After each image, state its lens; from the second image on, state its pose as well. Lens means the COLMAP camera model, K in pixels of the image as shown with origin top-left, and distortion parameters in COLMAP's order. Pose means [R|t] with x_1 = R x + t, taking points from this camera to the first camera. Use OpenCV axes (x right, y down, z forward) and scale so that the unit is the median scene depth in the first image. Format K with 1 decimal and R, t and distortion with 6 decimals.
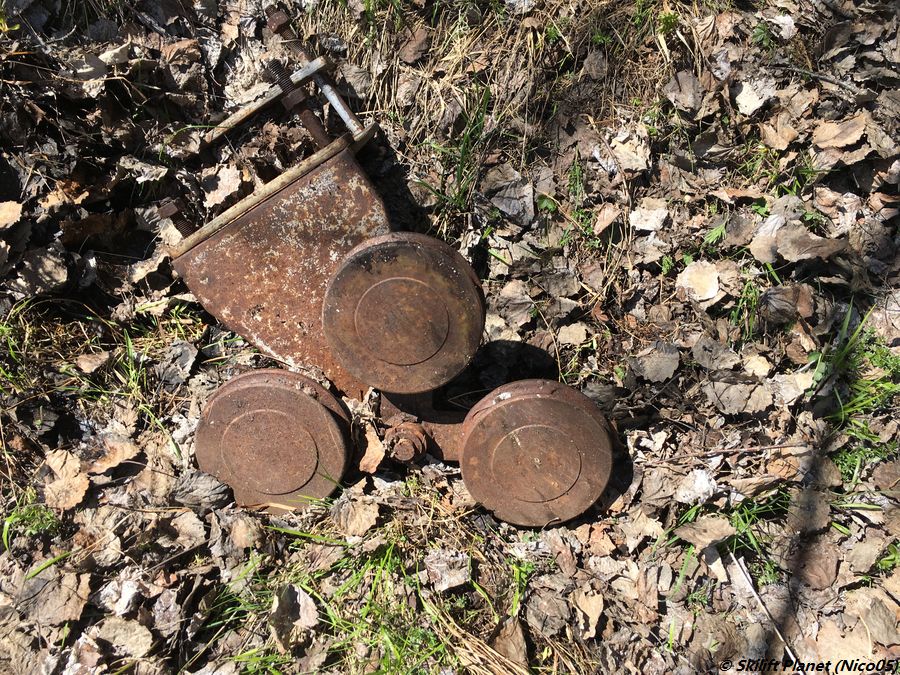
lens RADIAL K [[766.0, 0, 448.0], [0, 766.0, 338.5], [0, 0, 1]] dist [0.079924, -0.079245]
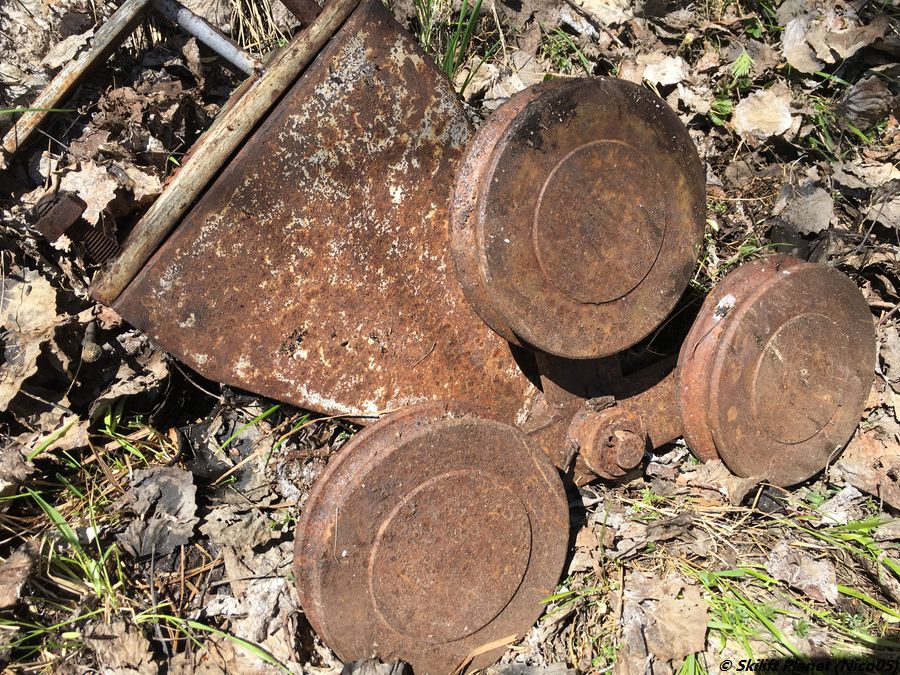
lens RADIAL K [[766.0, 0, 452.4], [0, 766.0, 335.0], [0, 0, 1]] dist [0.079924, -0.079245]
pose [[0.841353, -0.372252, 0.391860, -0.380145], [0.415837, 0.908965, -0.029352, 0.022891], [-0.345260, 0.187645, 0.919557, 0.474711]]
